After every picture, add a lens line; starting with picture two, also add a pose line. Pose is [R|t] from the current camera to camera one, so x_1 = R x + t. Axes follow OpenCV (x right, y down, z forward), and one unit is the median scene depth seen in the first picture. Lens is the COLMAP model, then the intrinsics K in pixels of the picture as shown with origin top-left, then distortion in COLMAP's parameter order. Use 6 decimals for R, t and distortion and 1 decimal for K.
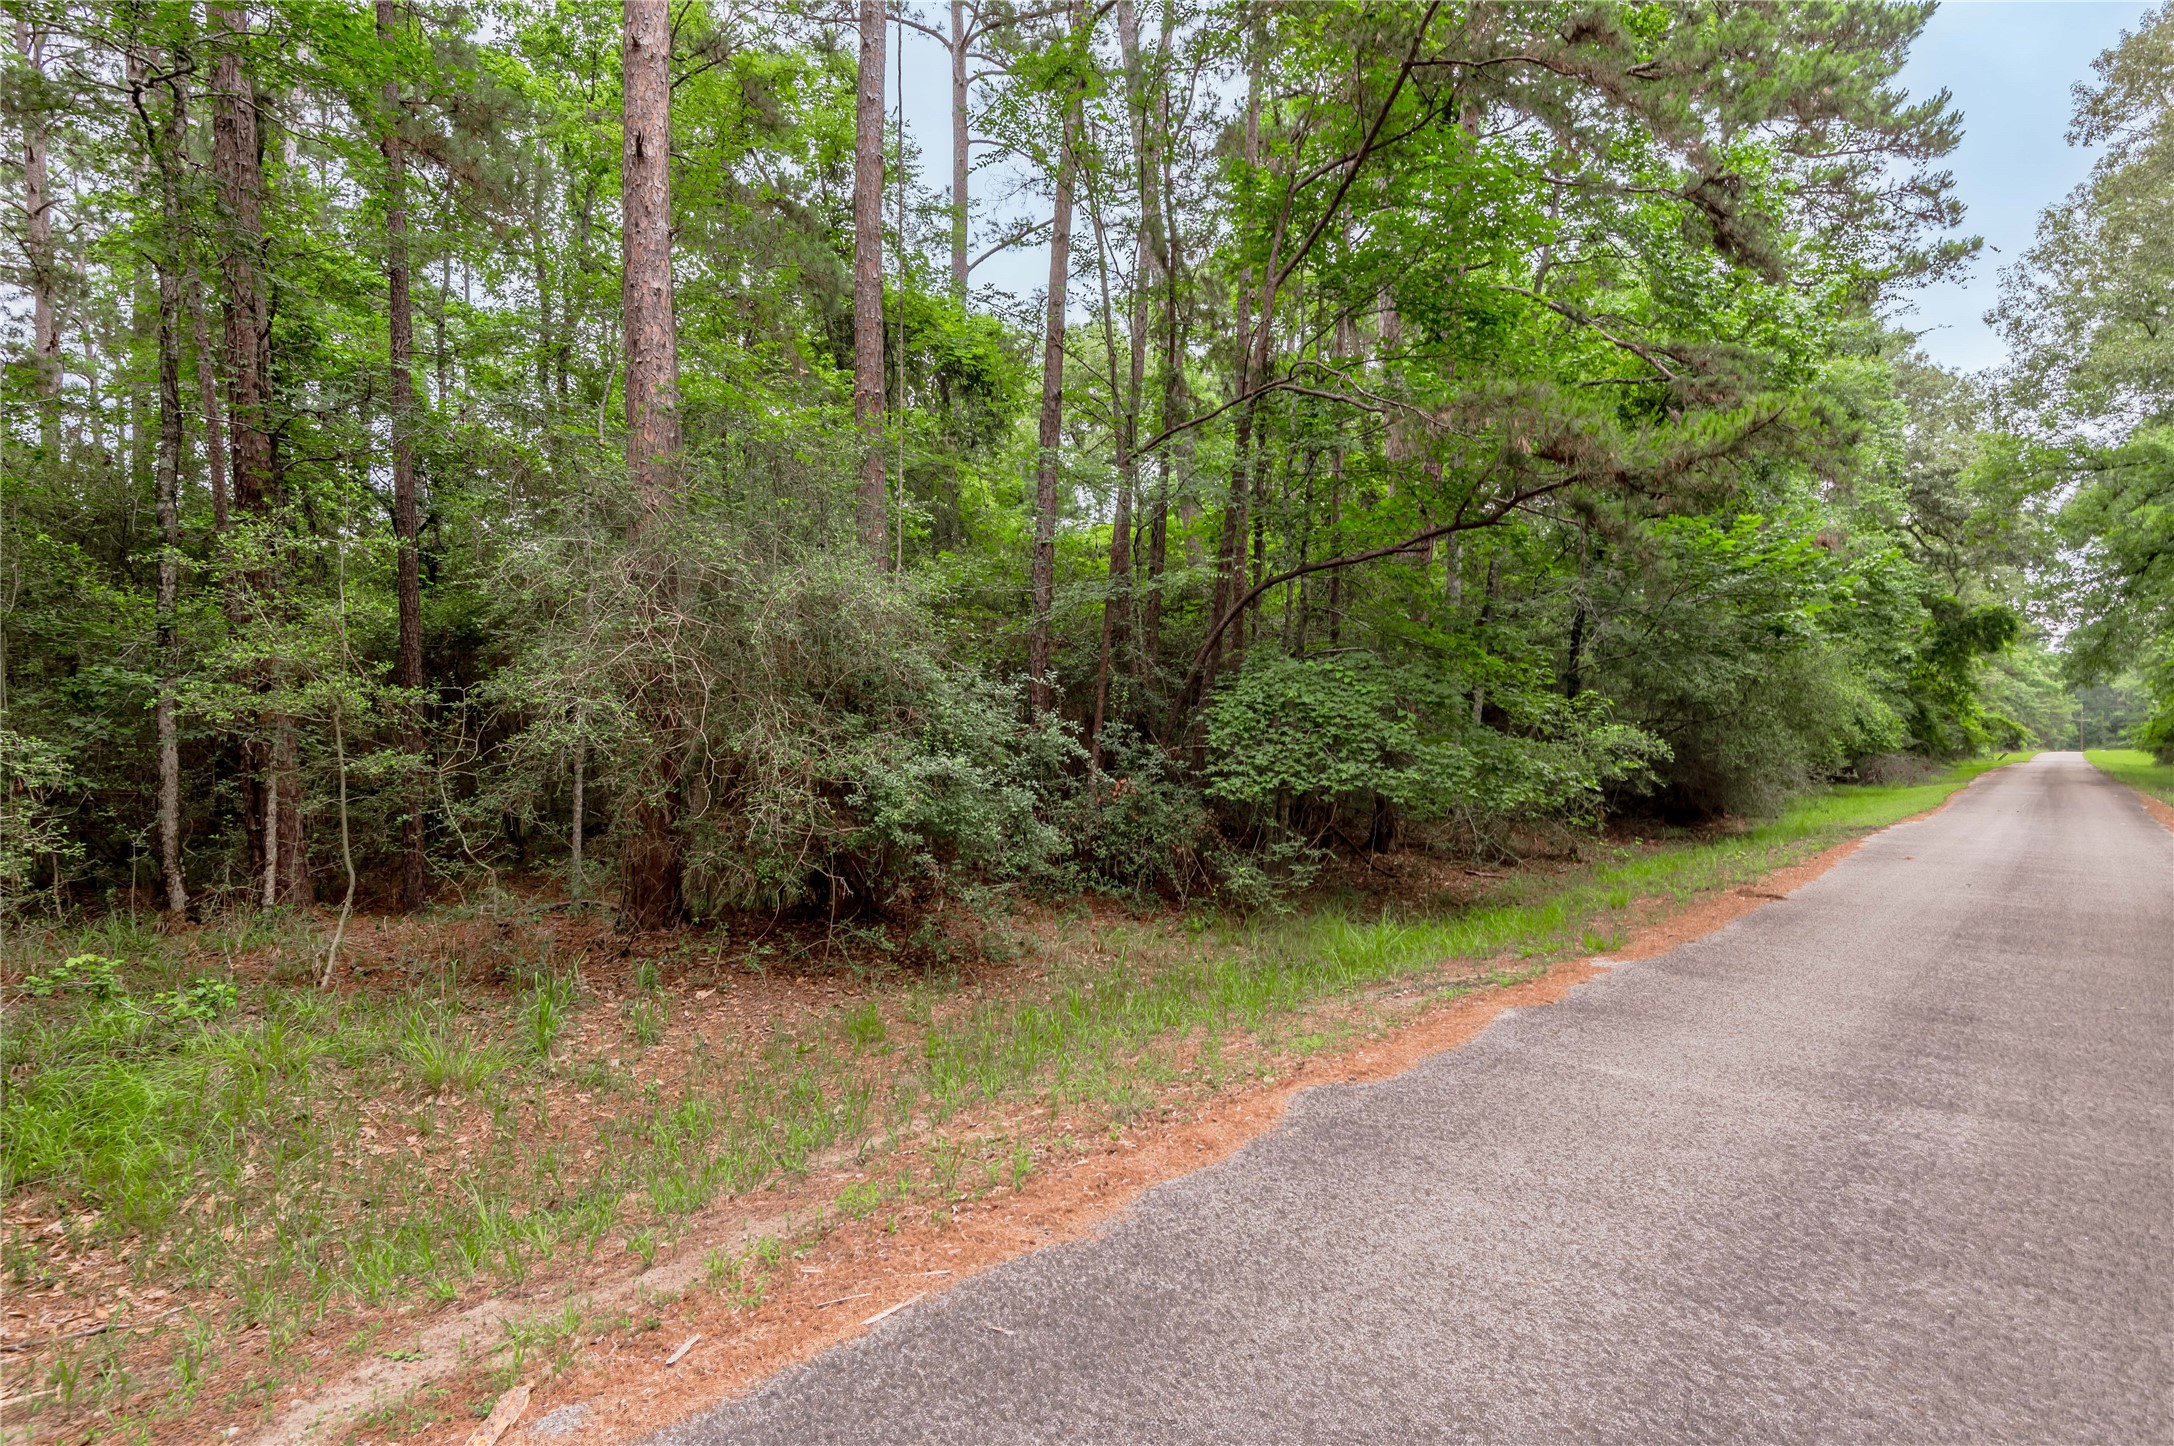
lens RADIAL K [[6779.9, 0, 1086.0], [0, 6779.9, 725.2], [0, 0, 1]] dist [0.510302, 0.000000]
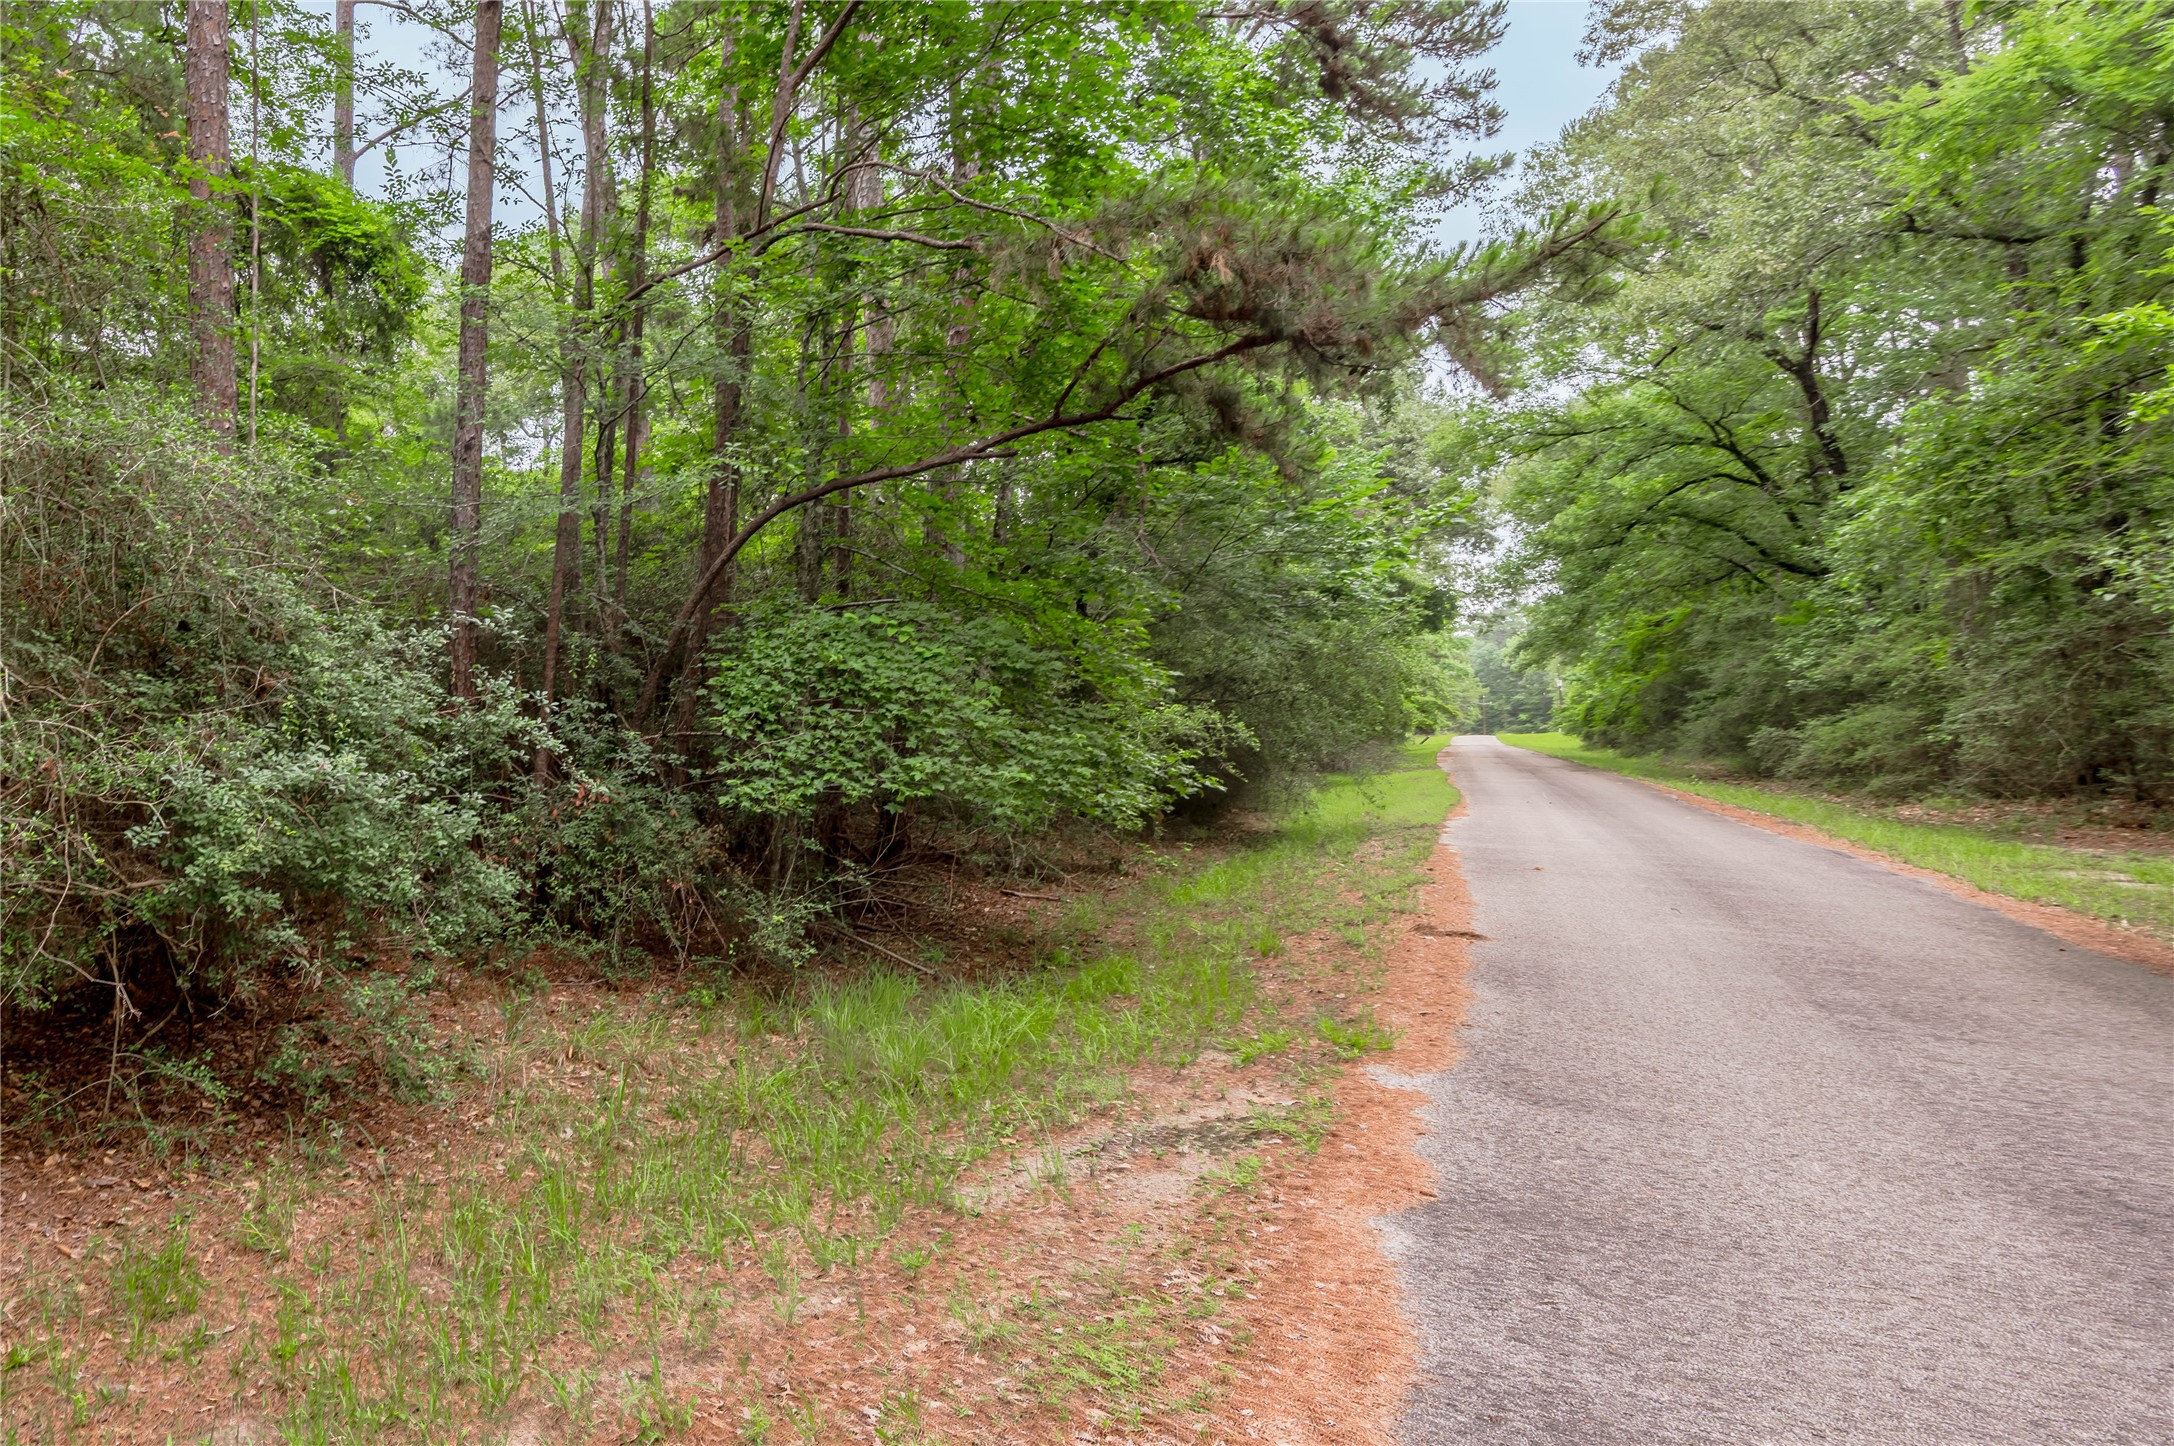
lens RADIAL K [[6779.9, 0, 1086.5], [0, 6779.9, 711.2], [0, 0, 1]] dist [0.510302, 0.000000]
pose [[0.996030, -0.003222, 0.088957, -0.005686], [0.003228, 0.999995, 0.000075, 0.000963], [-0.088956, 0.000213, 0.996035, 0.314600]]
